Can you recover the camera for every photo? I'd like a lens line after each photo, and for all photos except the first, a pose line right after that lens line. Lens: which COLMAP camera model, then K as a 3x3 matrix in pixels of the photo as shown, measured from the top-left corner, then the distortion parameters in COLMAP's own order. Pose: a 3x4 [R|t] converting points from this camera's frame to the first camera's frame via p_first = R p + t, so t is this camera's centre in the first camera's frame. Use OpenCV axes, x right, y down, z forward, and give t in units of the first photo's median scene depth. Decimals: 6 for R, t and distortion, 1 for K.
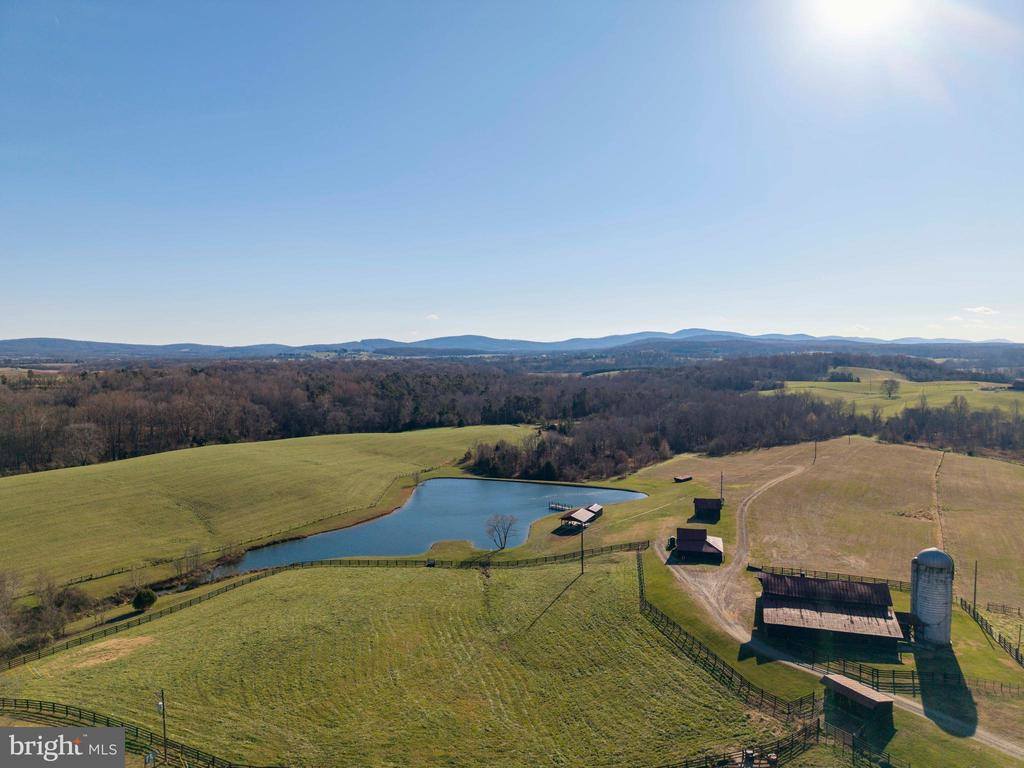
lens RADIAL K [[675.5, 0, 514.7], [0, 675.5, 386.7], [0, 0, 1]] dist [0.033255, -0.041300]
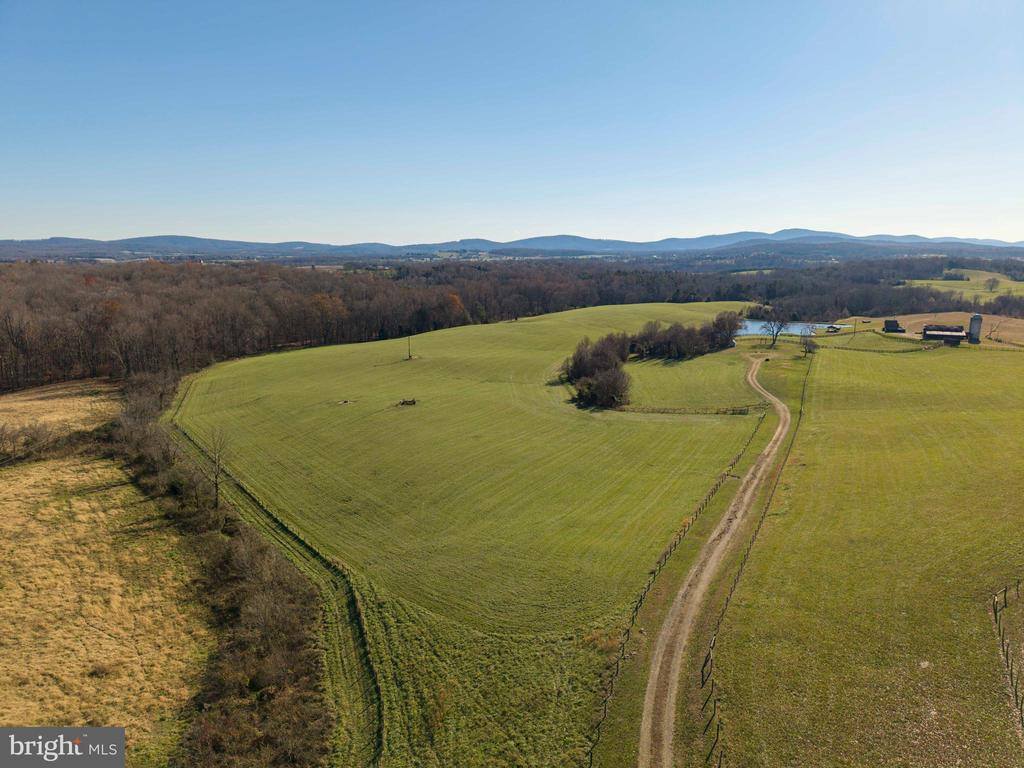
lens RADIAL K [[675.5, 0, 511.5], [0, 675.5, 388.0], [0, 0, 1]] dist [0.033255, -0.041300]
pose [[0.992461, 0.031076, -0.118558, -0.152781], [-0.013351, 0.988978, 0.147460, 0.012648], [0.121833, -0.144766, 0.981937, -0.315946]]
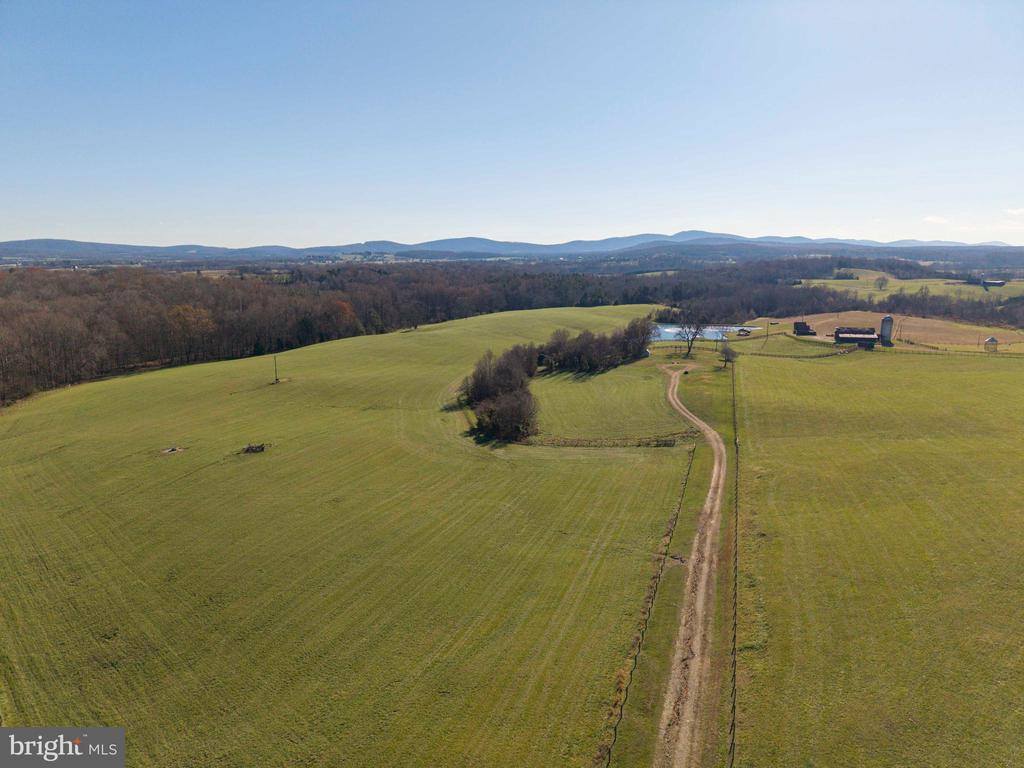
lens RADIAL K [[675.5, 0, 511.9], [0, 675.5, 390.9], [0, 0, 1]] dist [0.033255, -0.041300]
pose [[0.999945, -0.000812, 0.010479, -0.149155], [-0.000743, 0.989057, 0.147533, 0.010422], [-0.010485, -0.147533, 0.989002, -0.273724]]
